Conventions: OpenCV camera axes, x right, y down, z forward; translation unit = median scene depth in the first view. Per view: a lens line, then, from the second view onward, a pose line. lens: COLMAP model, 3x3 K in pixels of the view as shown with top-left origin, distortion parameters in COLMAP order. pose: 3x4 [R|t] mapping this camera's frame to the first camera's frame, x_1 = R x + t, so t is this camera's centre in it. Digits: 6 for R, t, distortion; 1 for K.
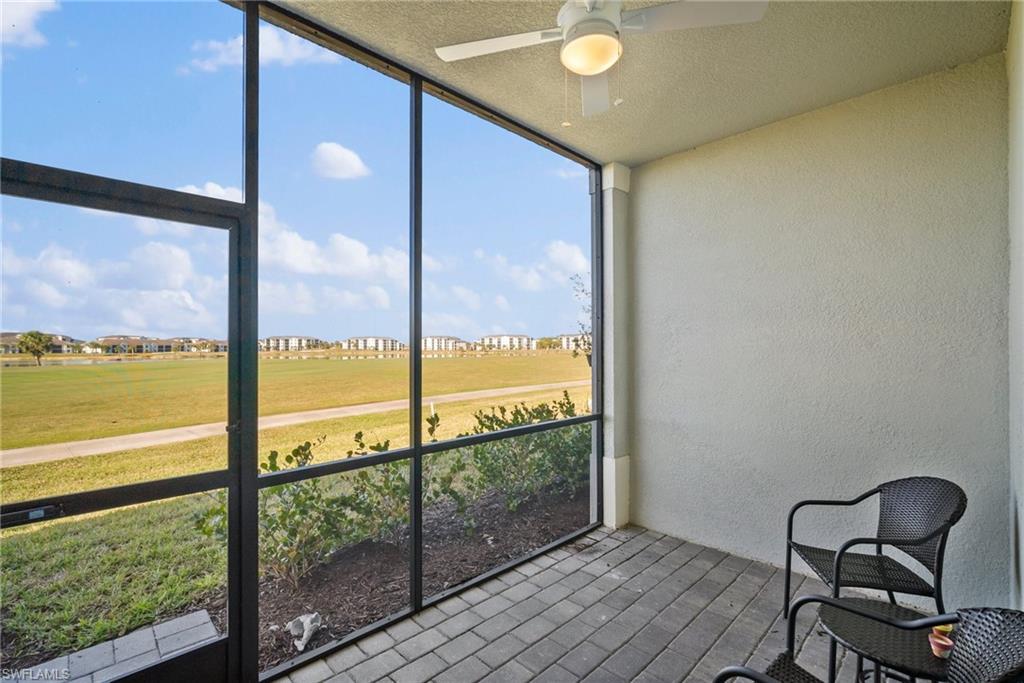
lens RADIAL K [[455.1, 0, 514.4], [0, 455.1, 346.4], [0, 0, 1]] dist [-0.000368, 0.000054]
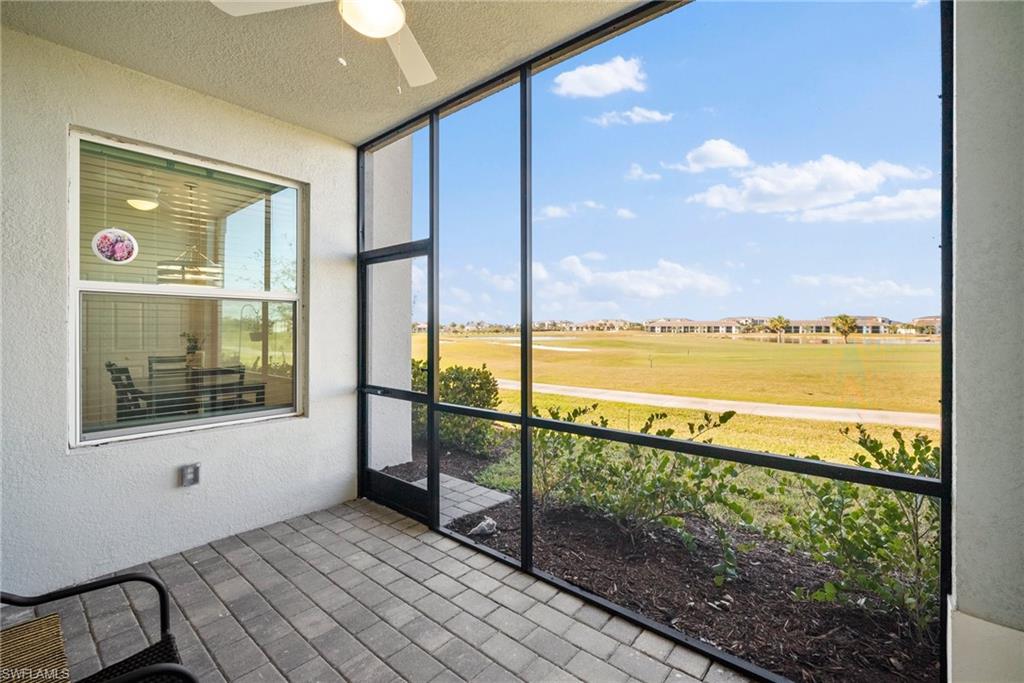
lens RADIAL K [[455.1, 0, 519.5], [0, 455.1, 332.7], [0, 0, 1]] dist [-0.000368, 0.000054]
pose [[0.094422, 0.012401, -0.995455, 0.681430], [-0.001107, 0.999923, 0.012352, 0.008527], [0.995532, -0.000064, 0.094429, 0.720330]]
